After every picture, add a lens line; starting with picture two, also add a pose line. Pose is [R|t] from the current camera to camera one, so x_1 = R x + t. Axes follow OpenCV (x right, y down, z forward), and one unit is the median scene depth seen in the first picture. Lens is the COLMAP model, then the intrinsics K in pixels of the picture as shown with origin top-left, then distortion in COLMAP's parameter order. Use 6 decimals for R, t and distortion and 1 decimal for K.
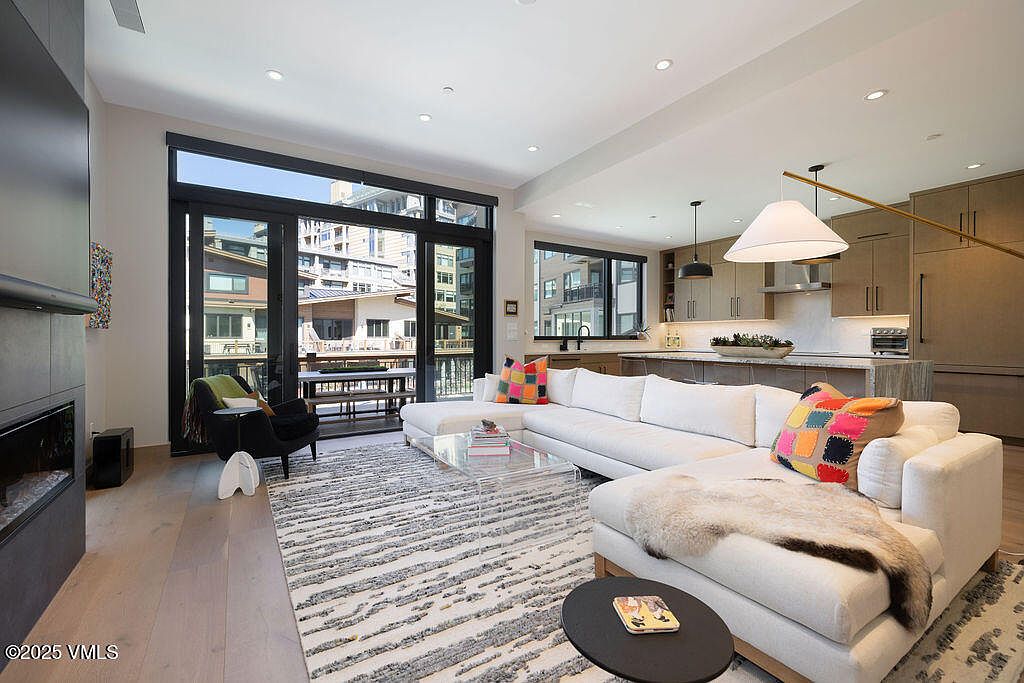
lens RADIAL K [[443.1, 0, 517.7], [0, 443.1, 339.9], [0, 0, 1]] dist [-0.000243, -0.000124]
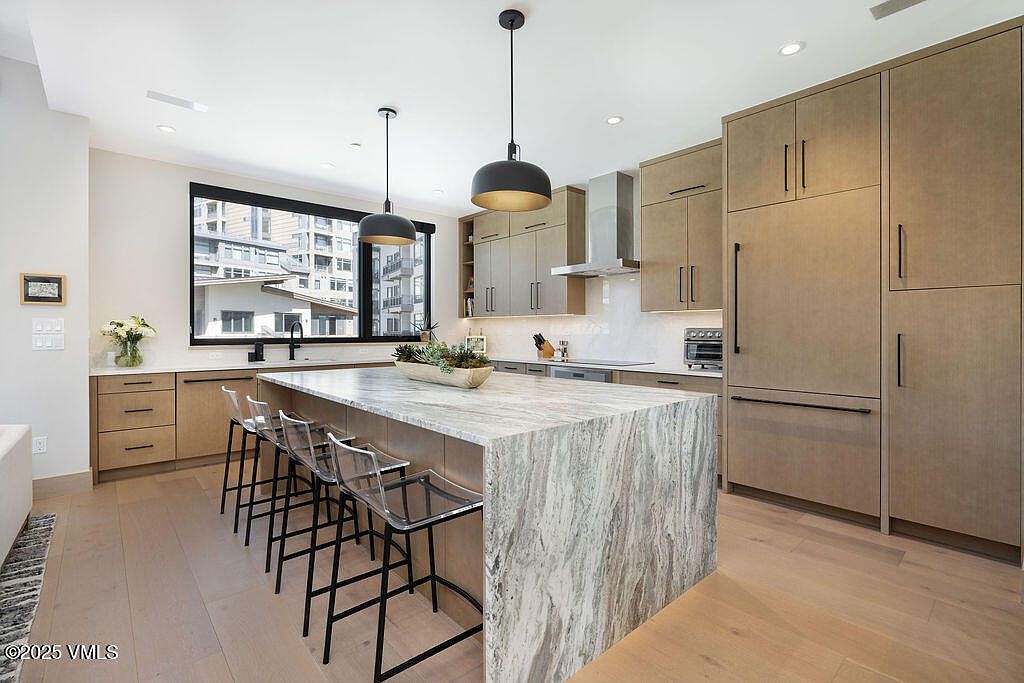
lens RADIAL K [[469.3, 0, 513.5], [0, 469.3, 329.0], [0, 0, 1]] dist [-0.013590, 0.000596]
pose [[0.988165, 0.002625, 0.153371, 0.436904], [-0.000870, 0.999933, -0.011510, -0.017665], [-0.153391, 0.011240, 0.988102, 0.347183]]
